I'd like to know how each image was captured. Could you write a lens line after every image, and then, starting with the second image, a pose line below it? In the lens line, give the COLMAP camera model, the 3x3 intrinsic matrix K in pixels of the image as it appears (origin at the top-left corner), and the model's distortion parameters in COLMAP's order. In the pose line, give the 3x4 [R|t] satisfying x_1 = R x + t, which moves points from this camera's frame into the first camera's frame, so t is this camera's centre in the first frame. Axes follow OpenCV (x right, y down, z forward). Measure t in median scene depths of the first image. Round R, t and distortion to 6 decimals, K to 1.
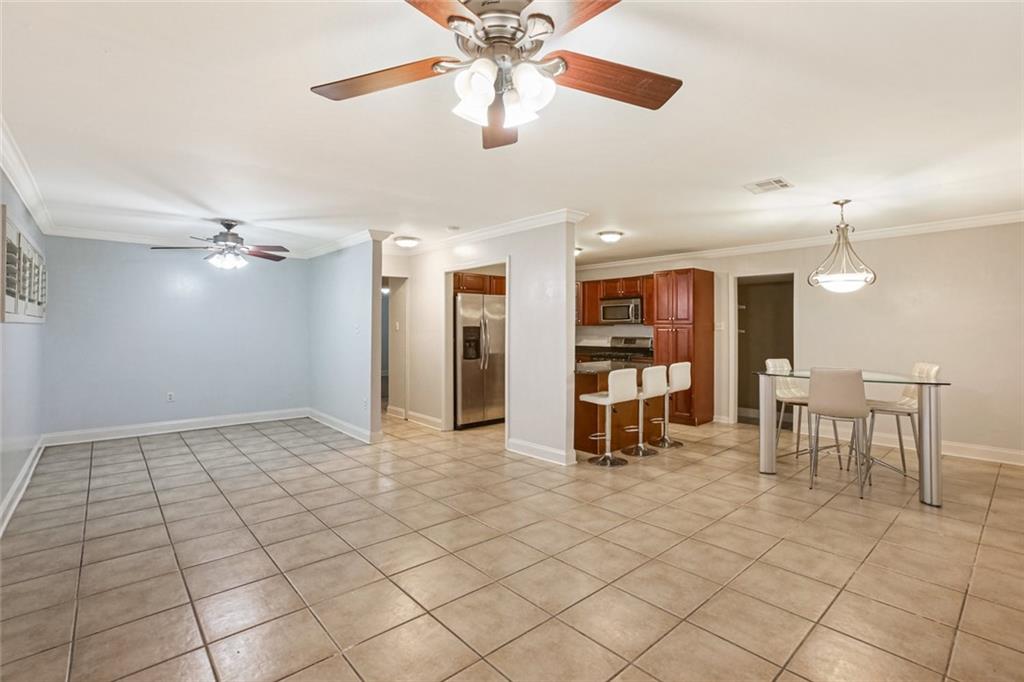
lens RADIAL K [[468.4, 0, 524.4], [0, 468.4, 326.3], [0, 0, 1]] dist [-0.004571, 0.001235]
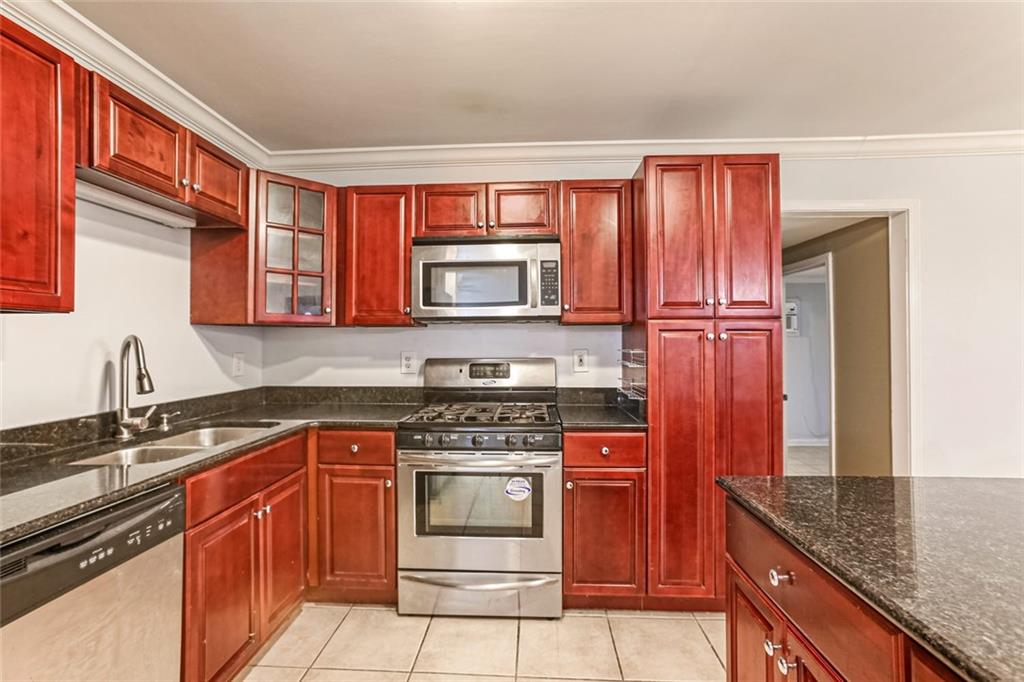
lens RADIAL K [[468.7, 0, 494.0], [0, 468.7, 341.1], [0, 0, 1]] dist [-0.002314, 0.000777]
pose [[0.739944, -0.009324, 0.672604, -0.013703], [0.003741, 0.999946, 0.009747, 0.008677], [-0.672658, -0.004696, 0.739939, 0.960652]]
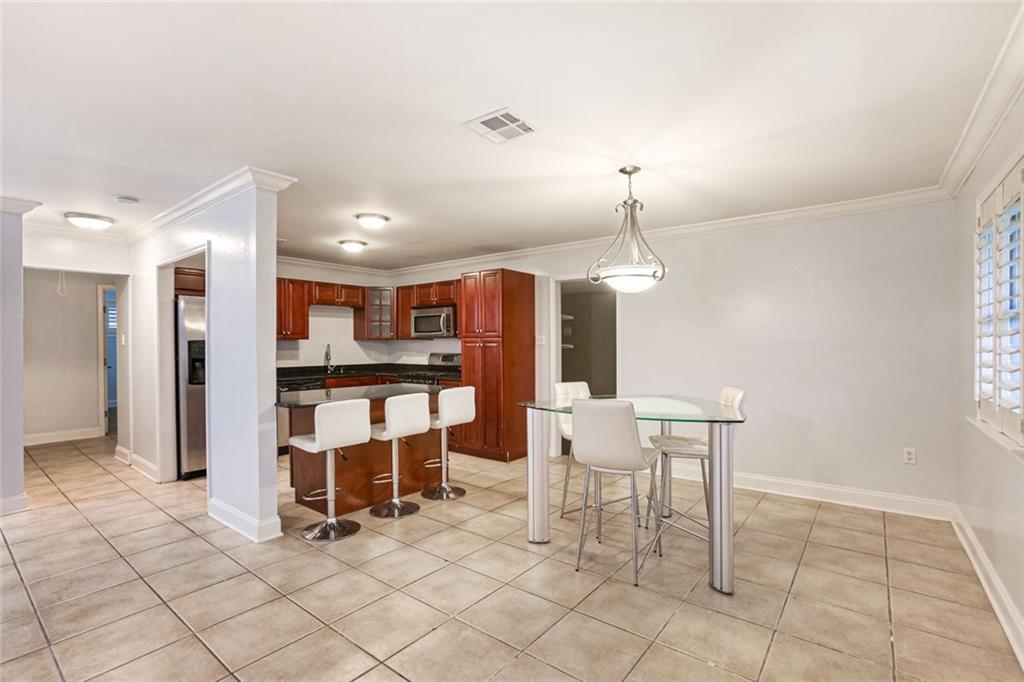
lens RADIAL K [[468.7, 0, 494.0], [0, 468.7, 341.1], [0, 0, 1]] dist [-0.002314, 0.000777]
pose [[0.990794, -0.001792, 0.135364, 0.254429], [0.001969, 0.999997, -0.001176, 0.002986], [-0.135362, 0.001432, 0.990795, 0.206665]]
